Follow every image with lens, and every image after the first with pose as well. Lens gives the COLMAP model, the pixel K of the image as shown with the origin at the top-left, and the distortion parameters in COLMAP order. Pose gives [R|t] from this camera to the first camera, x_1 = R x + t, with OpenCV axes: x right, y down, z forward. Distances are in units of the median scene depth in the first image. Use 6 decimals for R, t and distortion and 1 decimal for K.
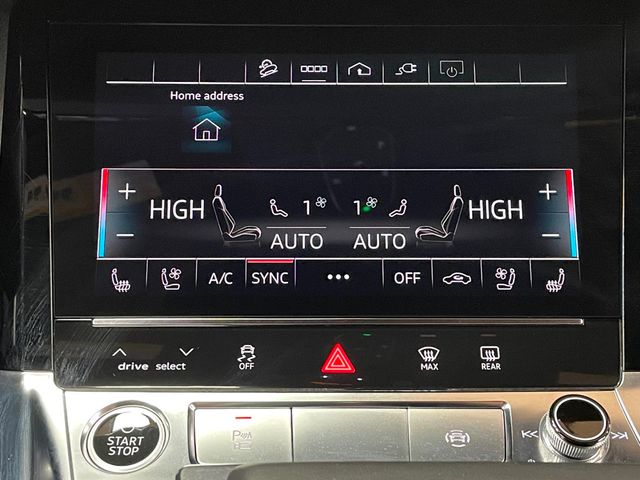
lens RADIAL K [[994.8, 0, 320.0], [0, 994.8, 240.0], [0, 0, 1]] dist [0.157715, -0.174189]
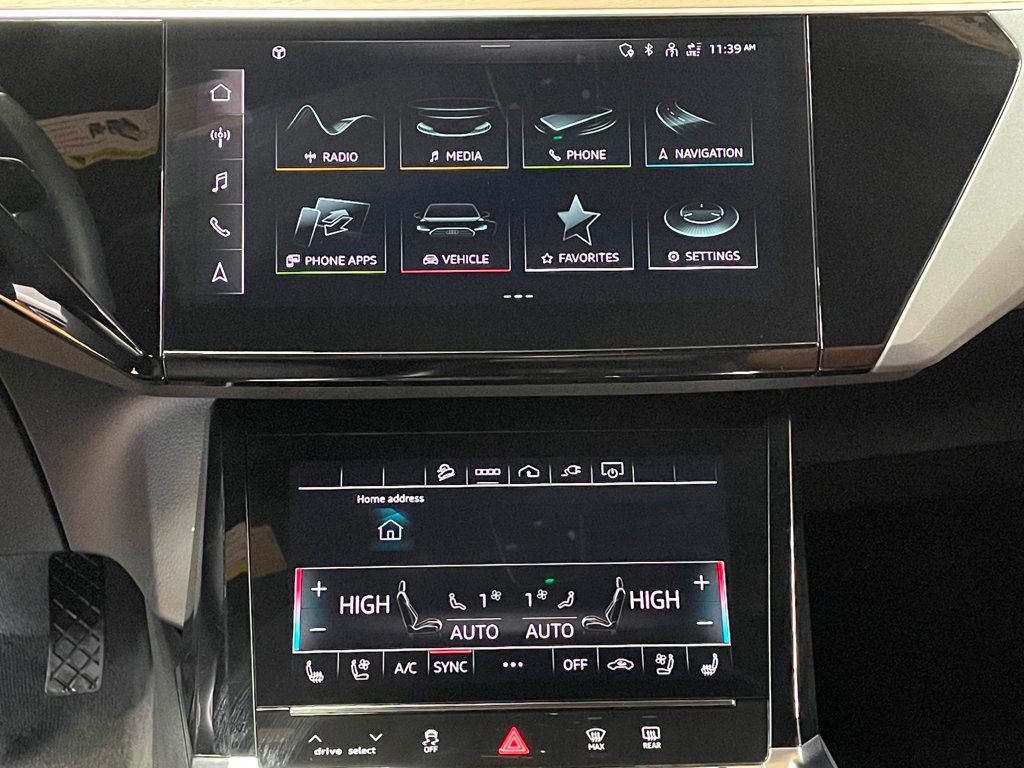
lens RADIAL K [[1591.6, 0, 512.0], [0, 1591.6, 384.0], [0, 0, 1]] dist [0.157715, -0.174189]
pose [[0.999739, -0.014532, 0.017632, -0.008902], [0.016779, 0.990728, -0.134823, -0.031494], [-0.015510, 0.135084, 0.990713, -0.779791]]
